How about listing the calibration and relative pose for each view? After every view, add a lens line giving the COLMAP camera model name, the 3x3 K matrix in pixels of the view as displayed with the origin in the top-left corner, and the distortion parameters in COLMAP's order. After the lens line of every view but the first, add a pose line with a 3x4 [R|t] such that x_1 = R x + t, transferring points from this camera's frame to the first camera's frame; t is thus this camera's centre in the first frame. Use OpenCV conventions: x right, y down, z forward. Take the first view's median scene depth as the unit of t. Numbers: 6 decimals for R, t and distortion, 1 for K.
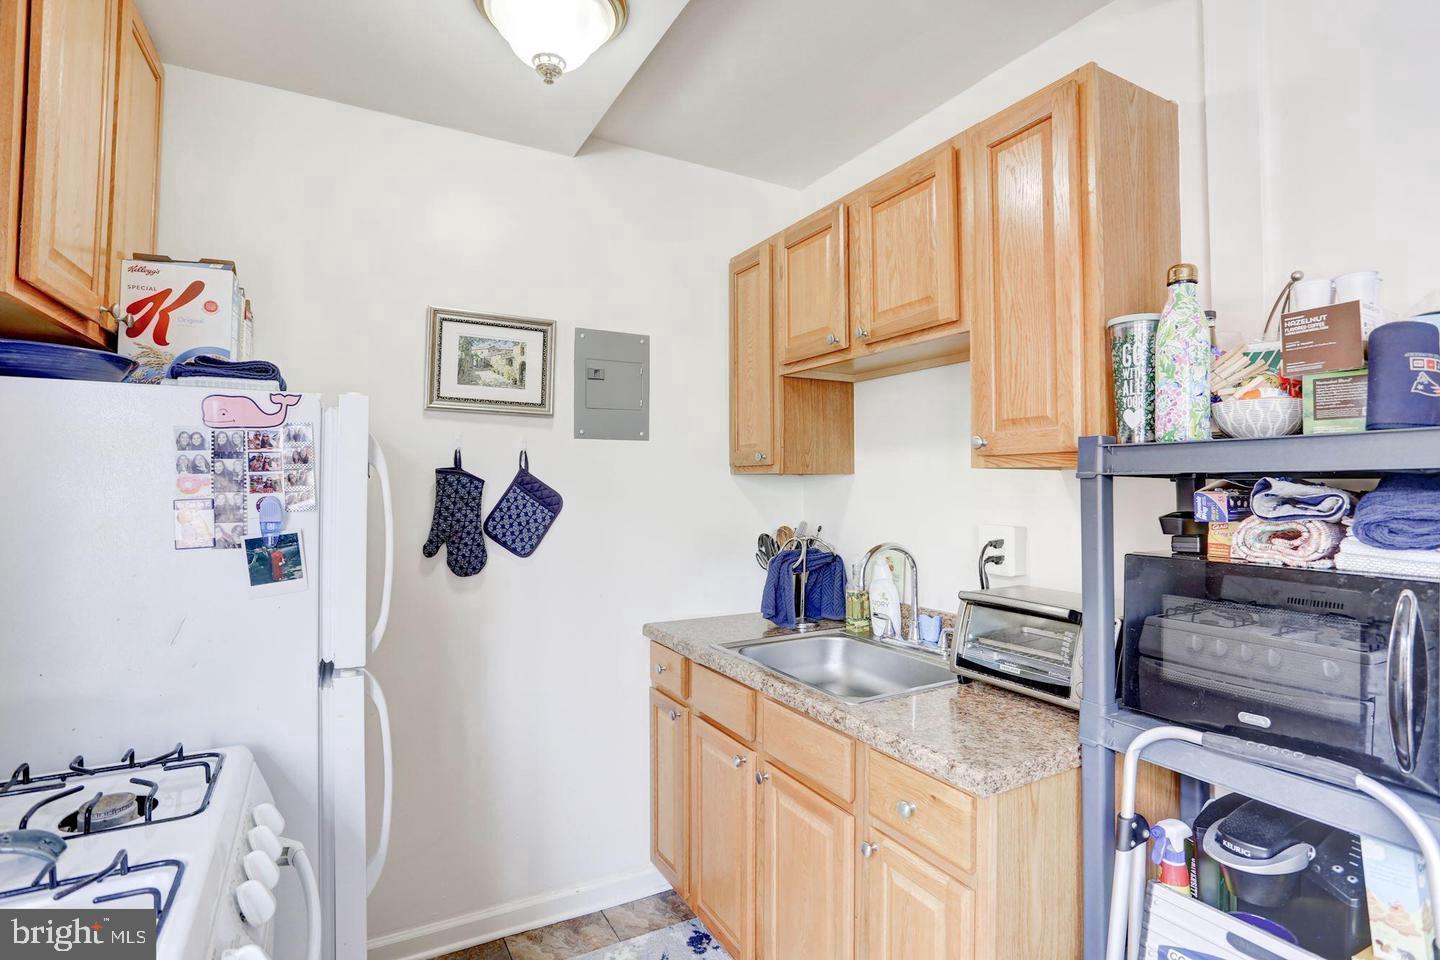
lens RADIAL K [[720.3, 0, 721.8], [0, 720.3, 474.8], [0, 0, 1]] dist [-0.027219, 0.000925]
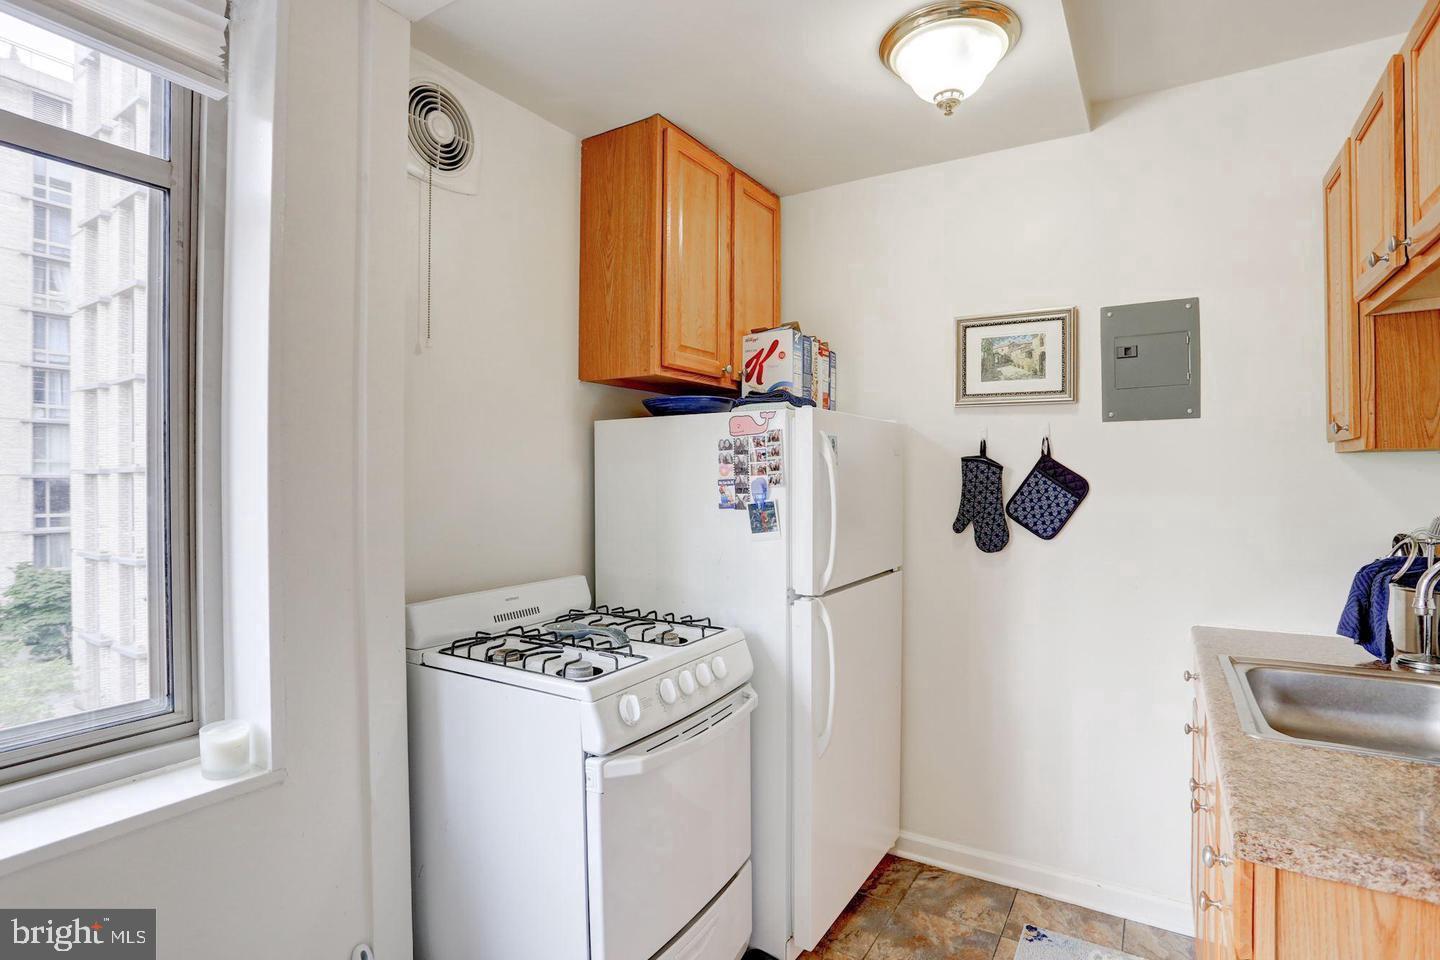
lens RADIAL K [[720.3, 0, 721.8], [0, 720.3, 474.8], [0, 0, 1]] dist [-0.027219, 0.000925]
pose [[0.503122, -0.010140, -0.864156, 0.402100], [0.017825, 0.999840, -0.001354, 0.014399], [0.864031, -0.014722, 0.503223, 0.076058]]
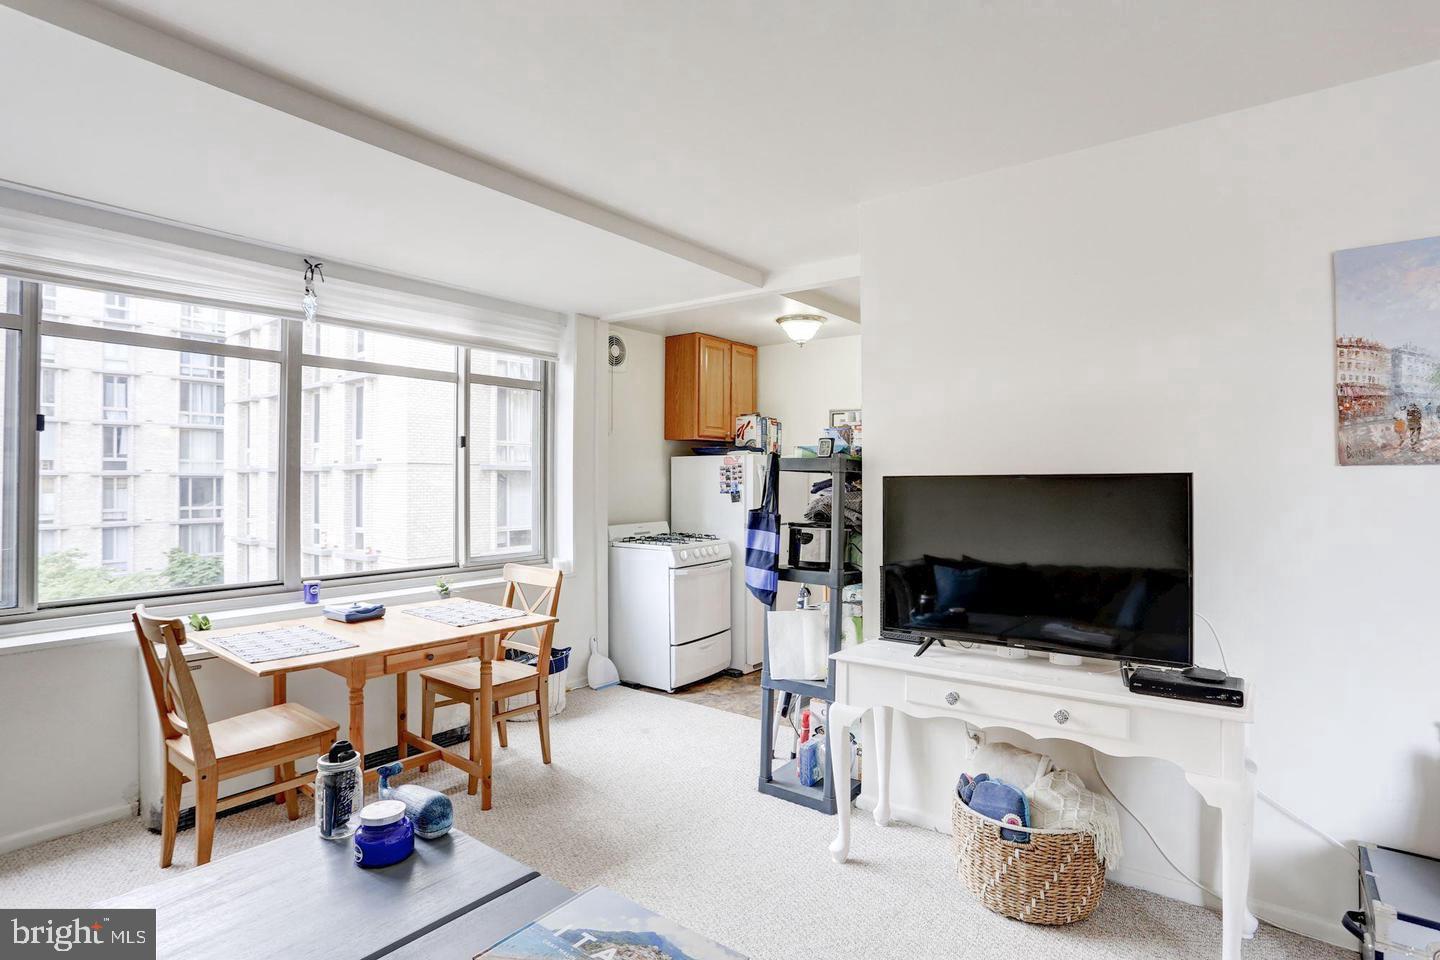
lens RADIAL K [[720.3, 0, 721.8], [0, 720.3, 474.8], [0, 0, 1]] dist [-0.027219, 0.000925]
pose [[0.422518, -0.006852, -0.906328, 1.776922], [0.016464, 0.999864, 0.000116, -0.004646], [0.906205, -0.014970, 0.422574, -0.466047]]
